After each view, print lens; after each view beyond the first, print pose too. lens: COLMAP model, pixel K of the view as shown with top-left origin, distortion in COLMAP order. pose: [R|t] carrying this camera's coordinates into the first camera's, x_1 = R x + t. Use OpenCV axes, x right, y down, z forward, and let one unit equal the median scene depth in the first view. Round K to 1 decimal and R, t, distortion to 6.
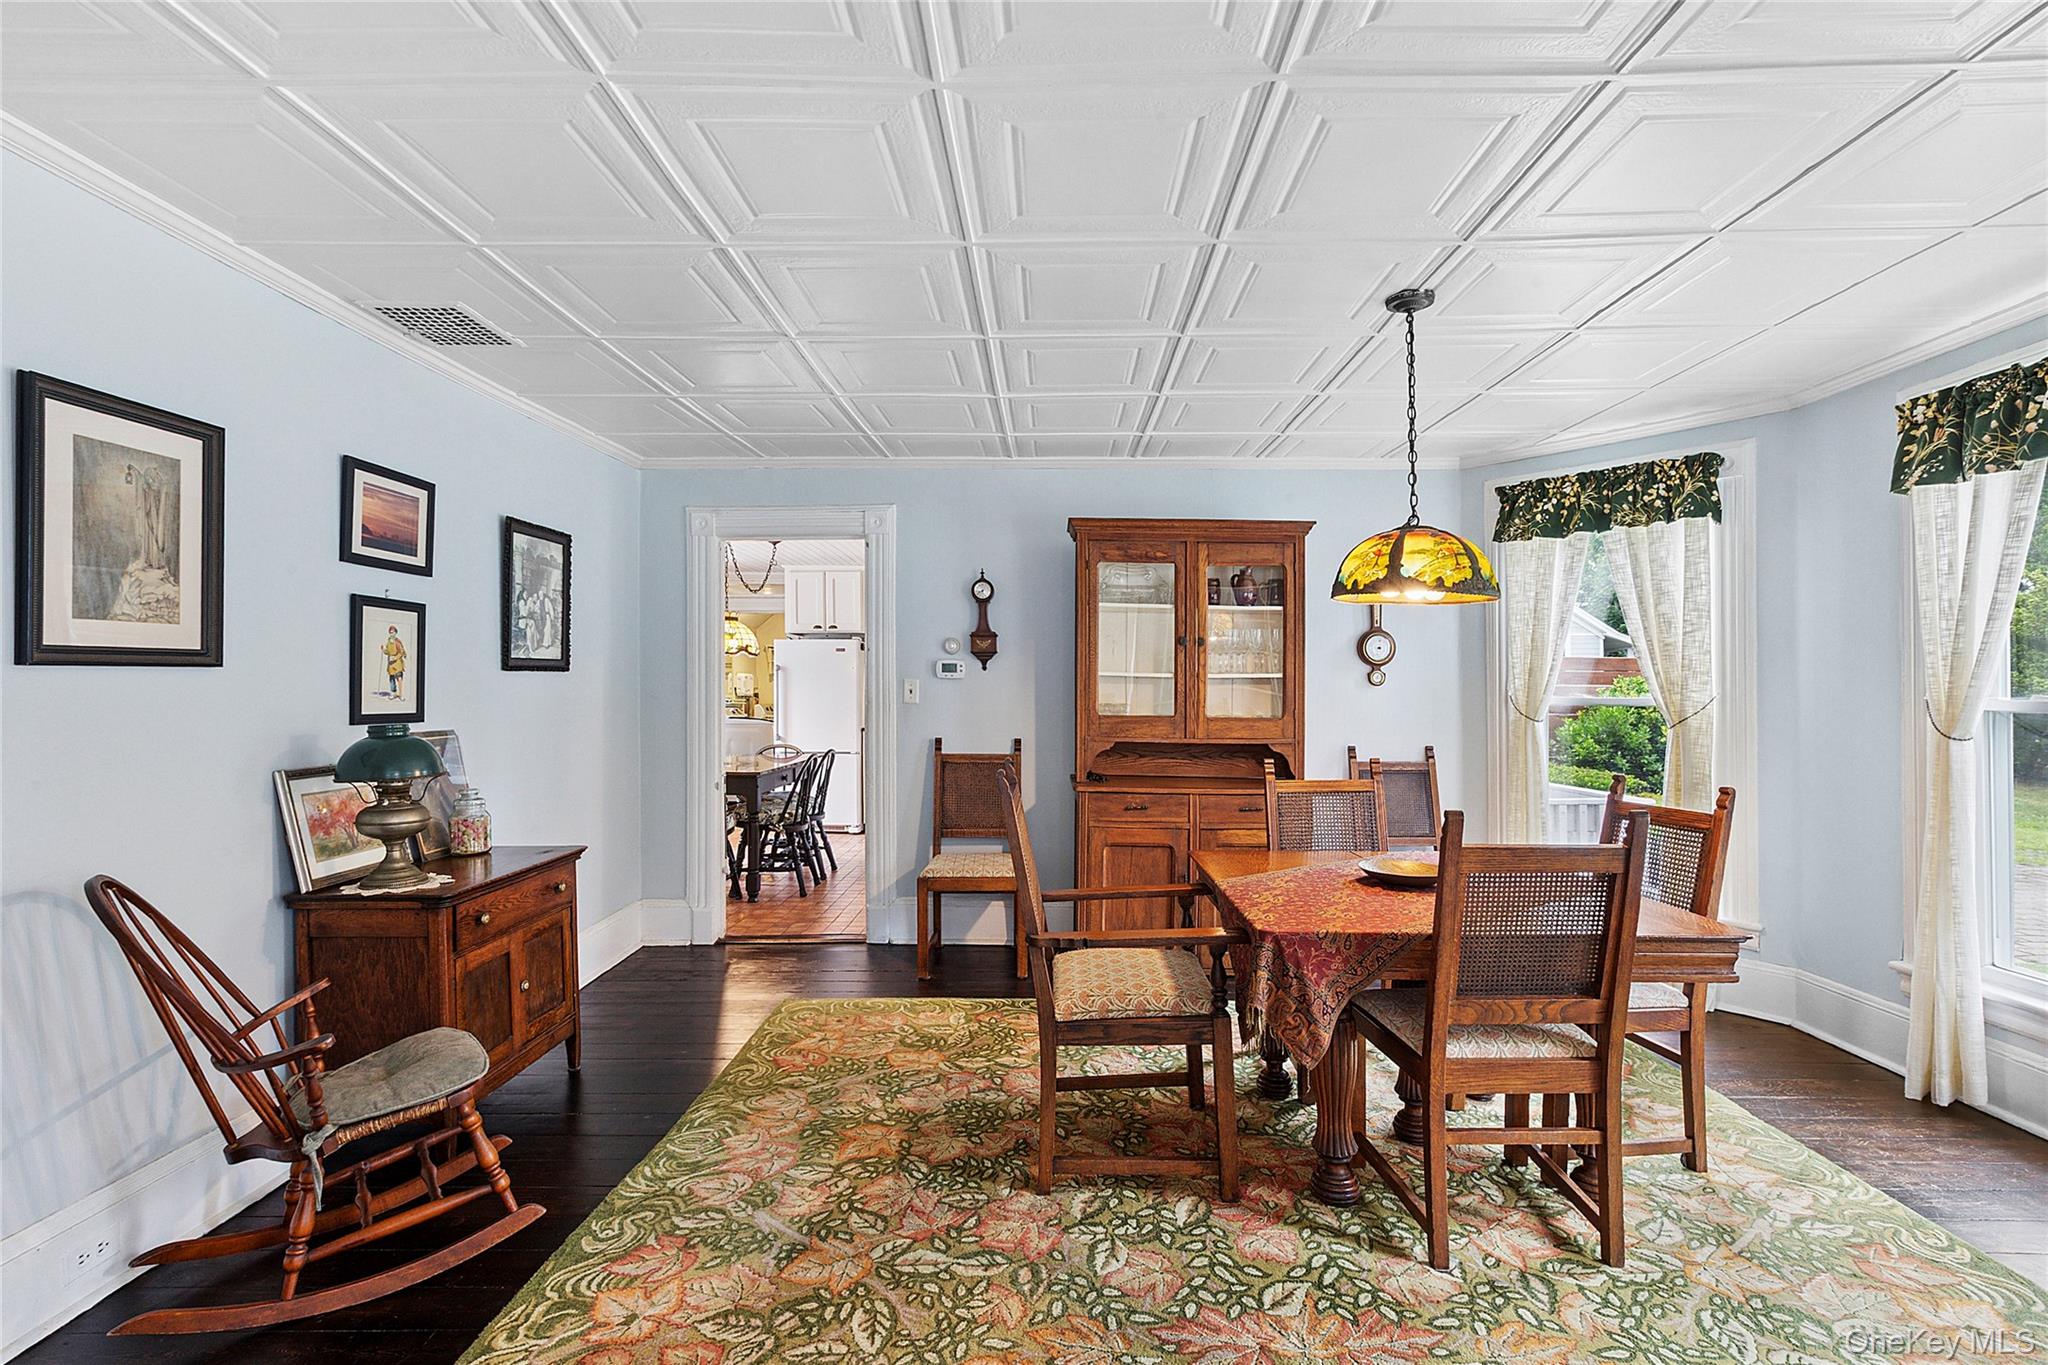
lens RADIAL K [[939.2, 0, 1020.4], [0, 939.2, 692.0], [0, 0, 1]] dist [-0.003015, 0.000469]
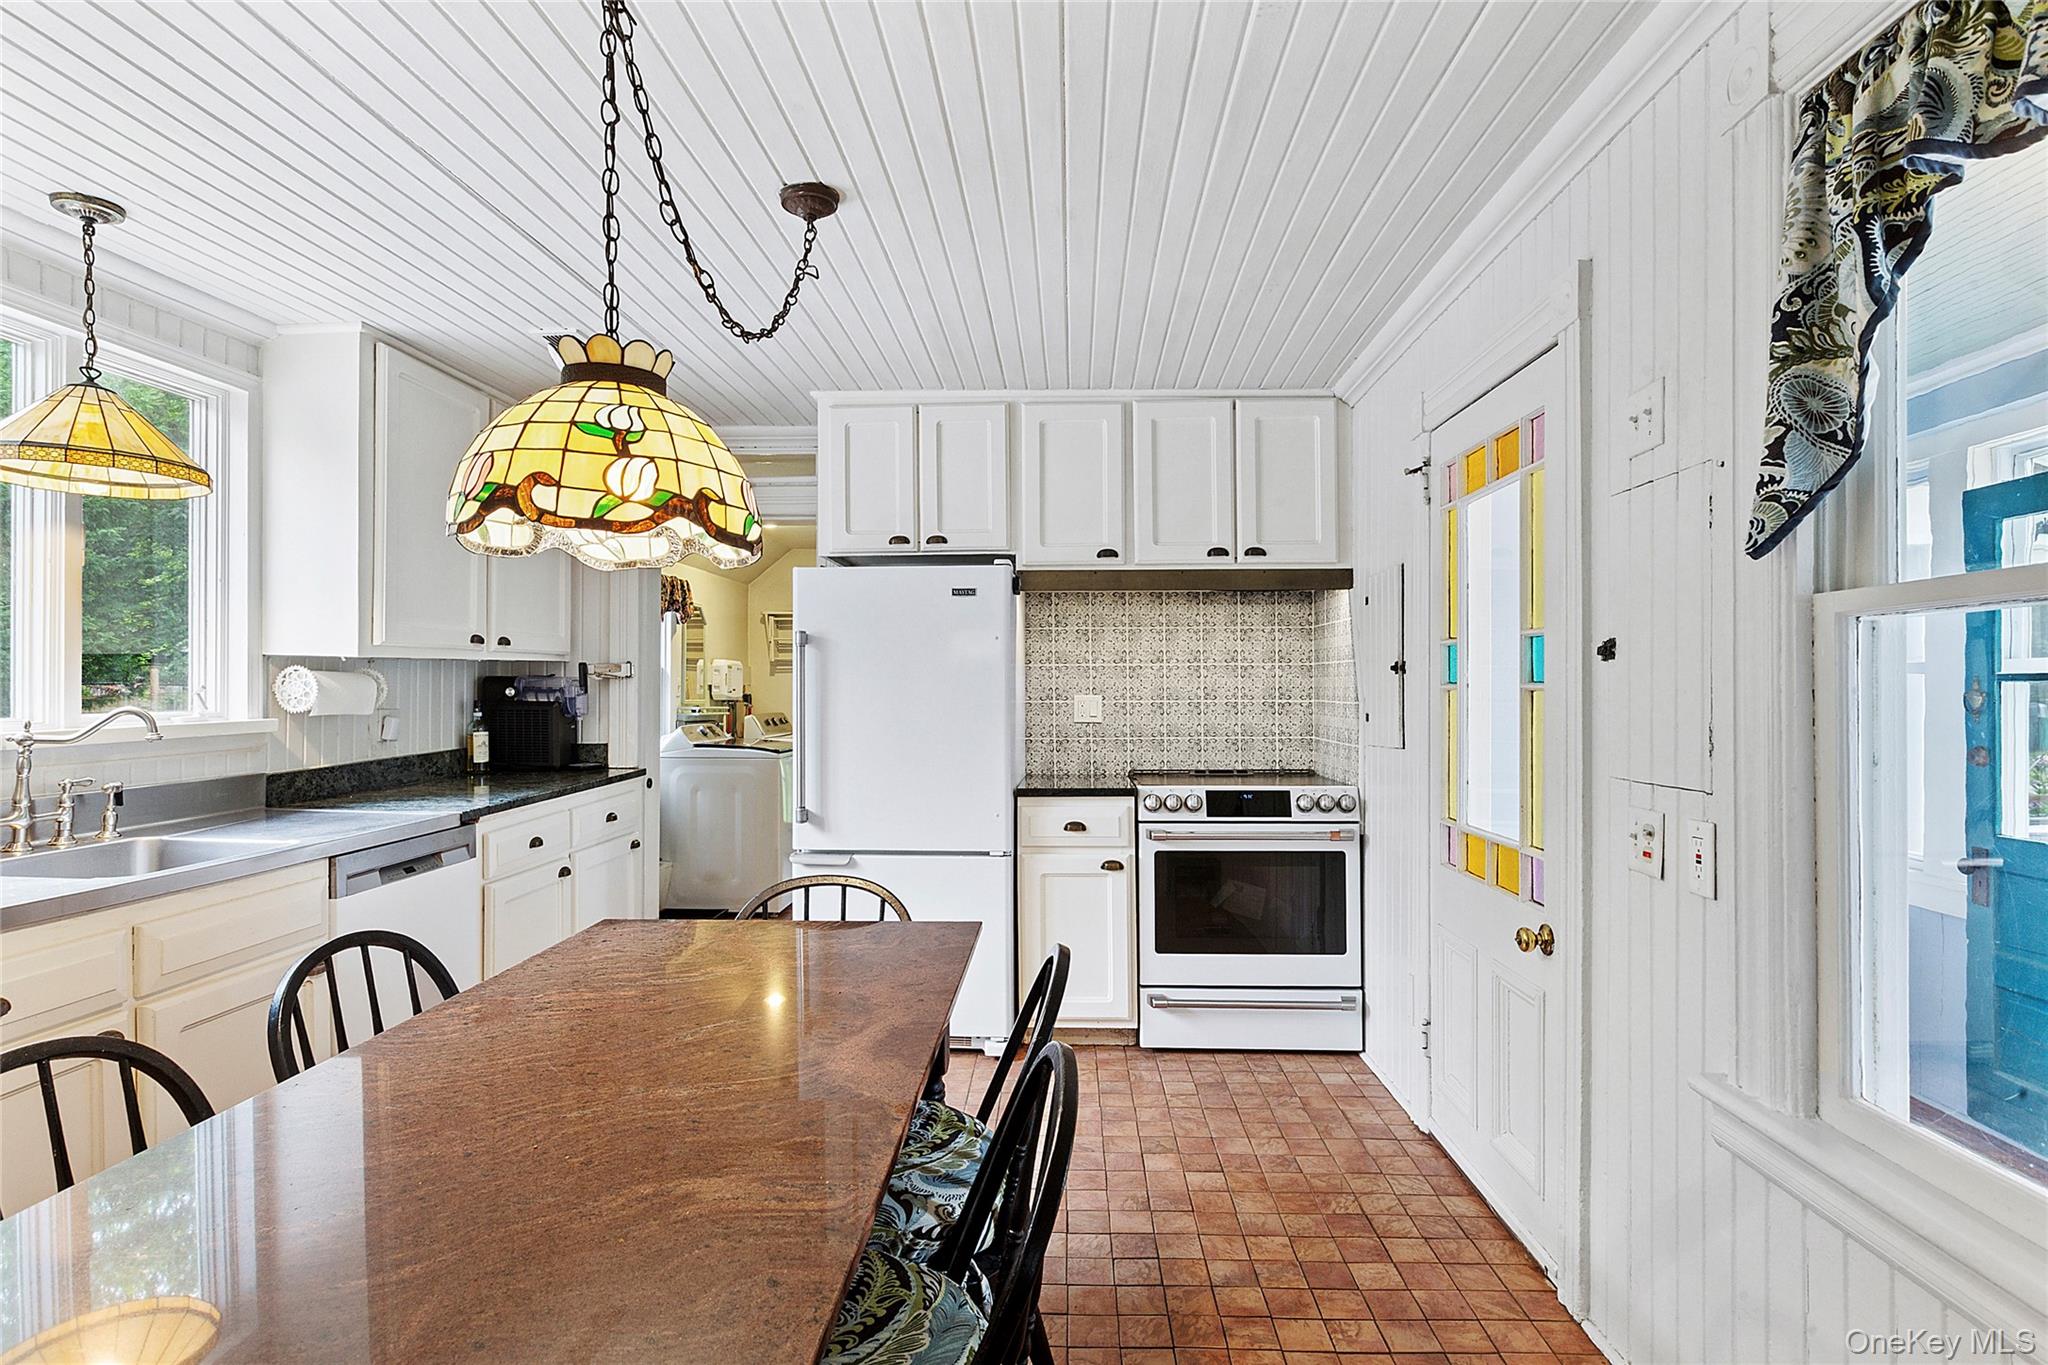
lens RADIAL K [[1039.7, 0, 1028.5], [0, 1039.7, 682.2], [0, 0, 1]] dist [-0.001003, -0.000024]
pose [[0.999942, -0.003586, -0.010117, -0.335583], [0.003568, 0.999992, -0.001771, -0.013364], [0.010123, 0.001735, 0.999947, 1.188981]]
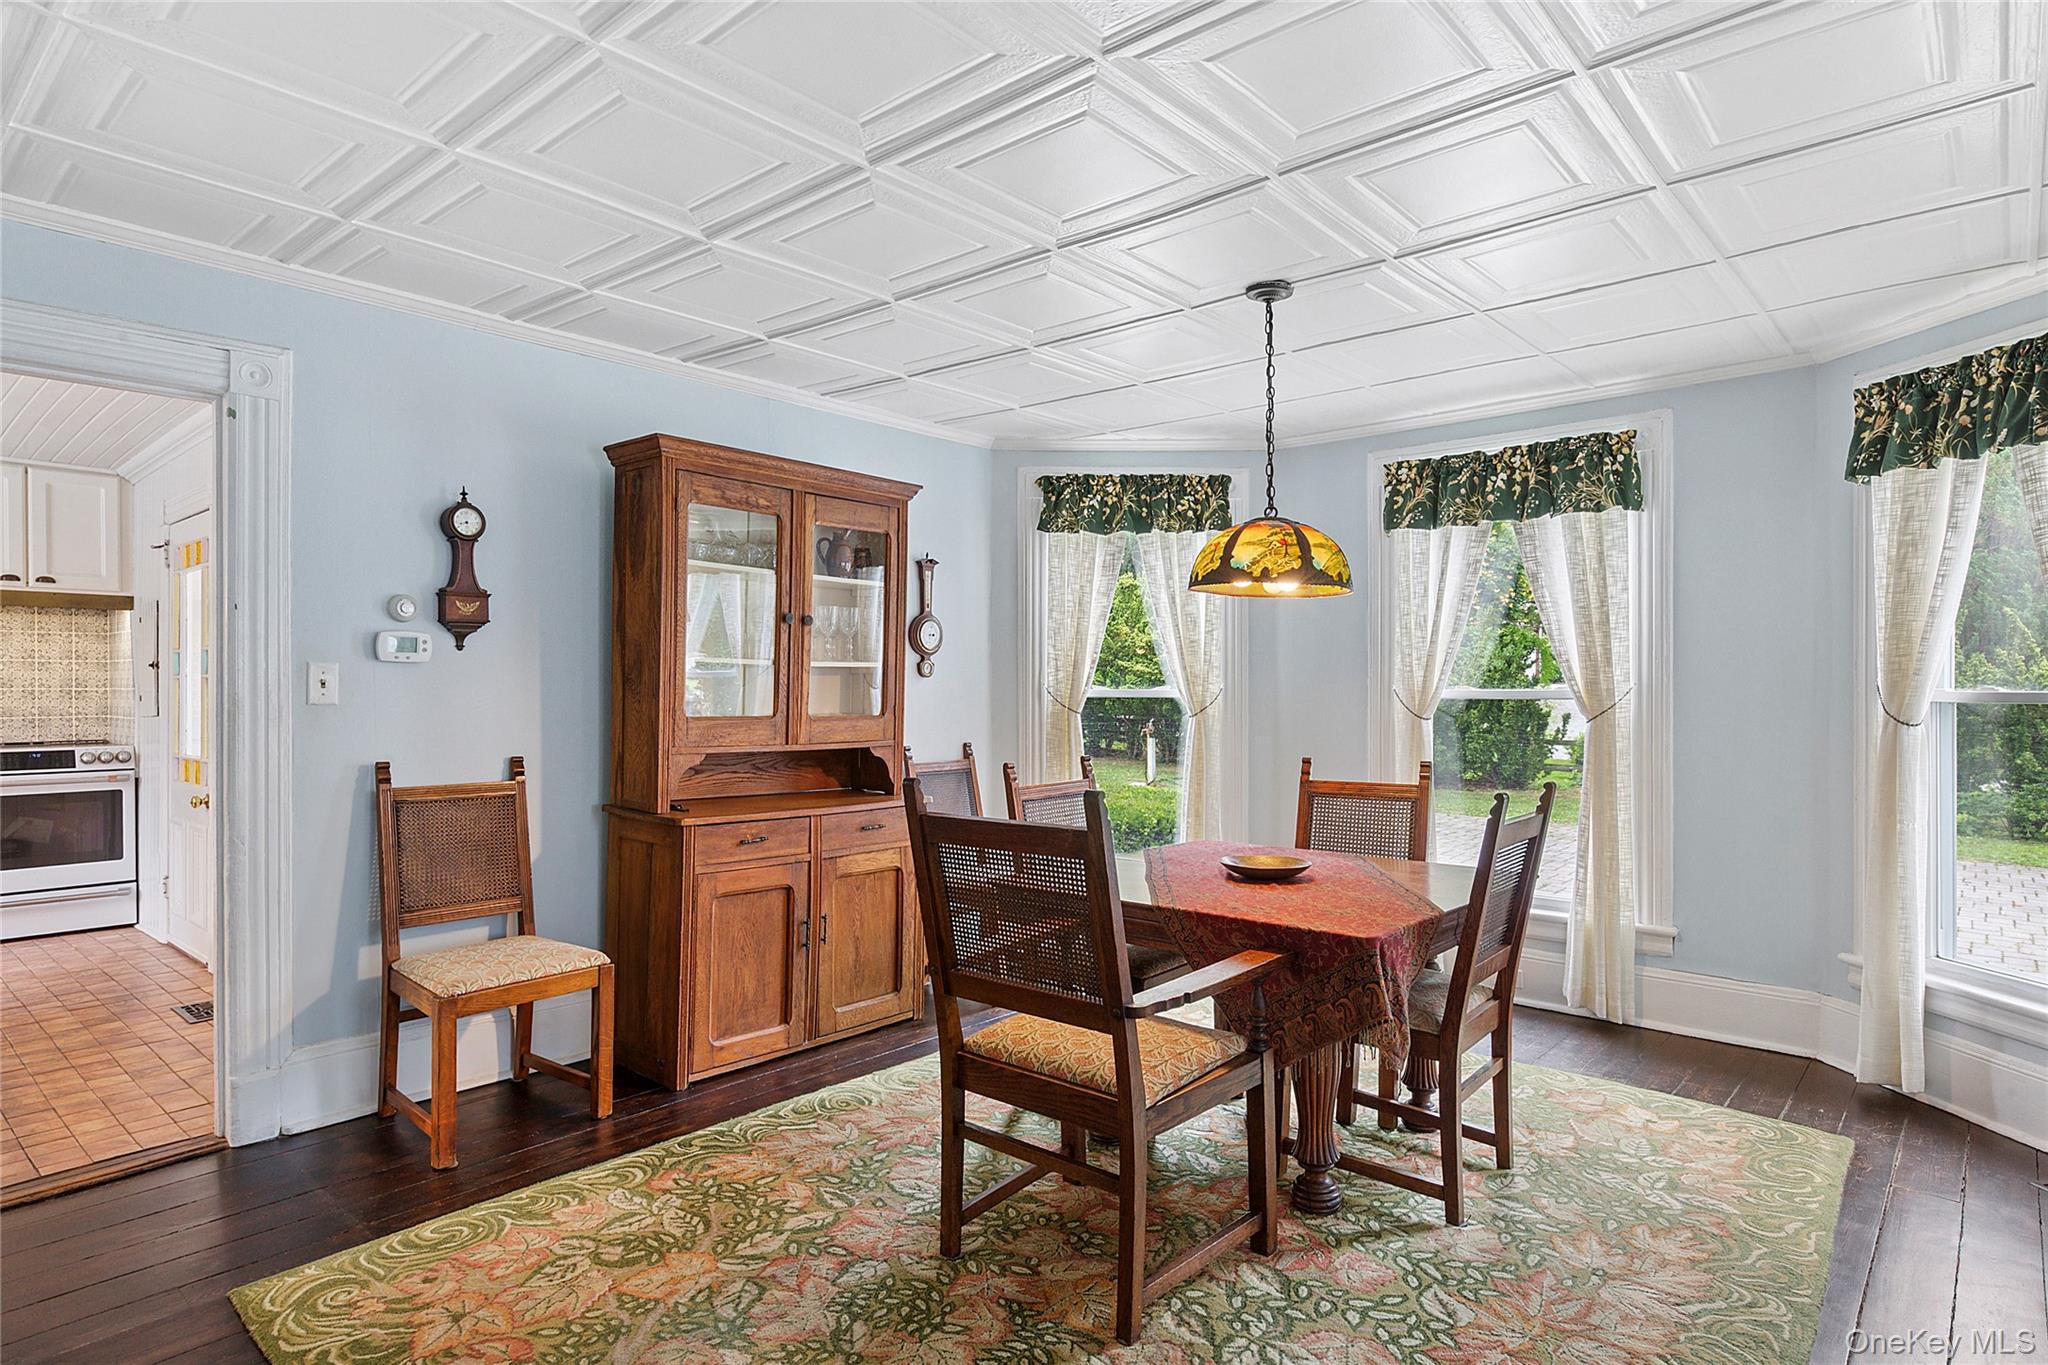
lens RADIAL K [[1116.8, 0, 1014.2], [0, 1116.8, 683.7], [0, 0, 1]] dist [-0.001150, 0.000795]
pose [[0.648435, -0.000118, 0.761270, -0.419694], [0.000718, 1.000000, -0.000456, -0.000033], [-0.761270, 0.000842, 0.648435, 0.277694]]
